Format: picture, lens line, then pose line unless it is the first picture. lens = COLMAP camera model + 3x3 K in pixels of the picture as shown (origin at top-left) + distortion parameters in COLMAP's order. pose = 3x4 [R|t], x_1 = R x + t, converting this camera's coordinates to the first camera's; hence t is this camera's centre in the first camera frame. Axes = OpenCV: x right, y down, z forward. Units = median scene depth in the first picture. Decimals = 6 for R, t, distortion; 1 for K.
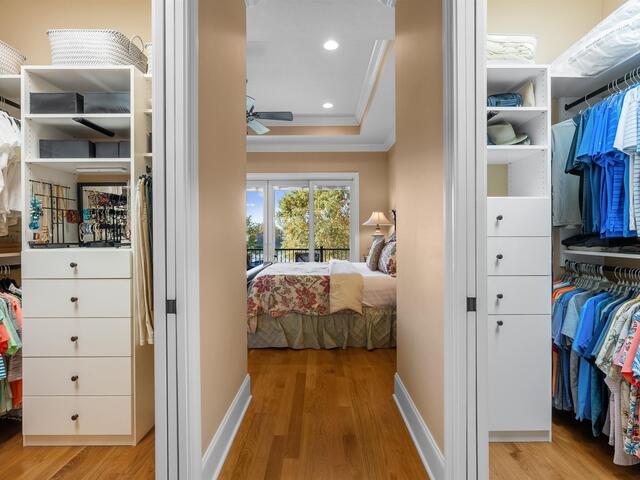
lens RADIAL K [[324.2, 0, 320.6], [0, 324.2, 238.1], [0, 0, 1]] dist [-0.006178, 0.000379]
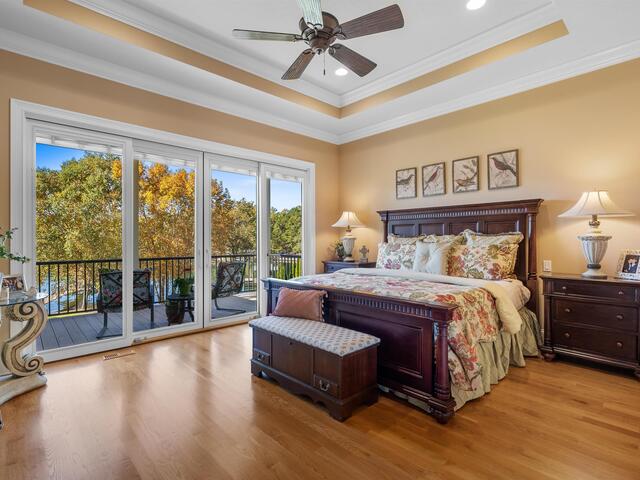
lens RADIAL K [[324.2, 0, 321.6], [0, 324.2, 237.3], [0, 0, 1]] dist [-0.006178, 0.000379]
pose [[0.708159, -0.001026, 0.706052, -0.491975], [0.010926, 0.999895, -0.009506, -0.003844], [-0.705968, 0.014446, 0.708096, 0.427737]]
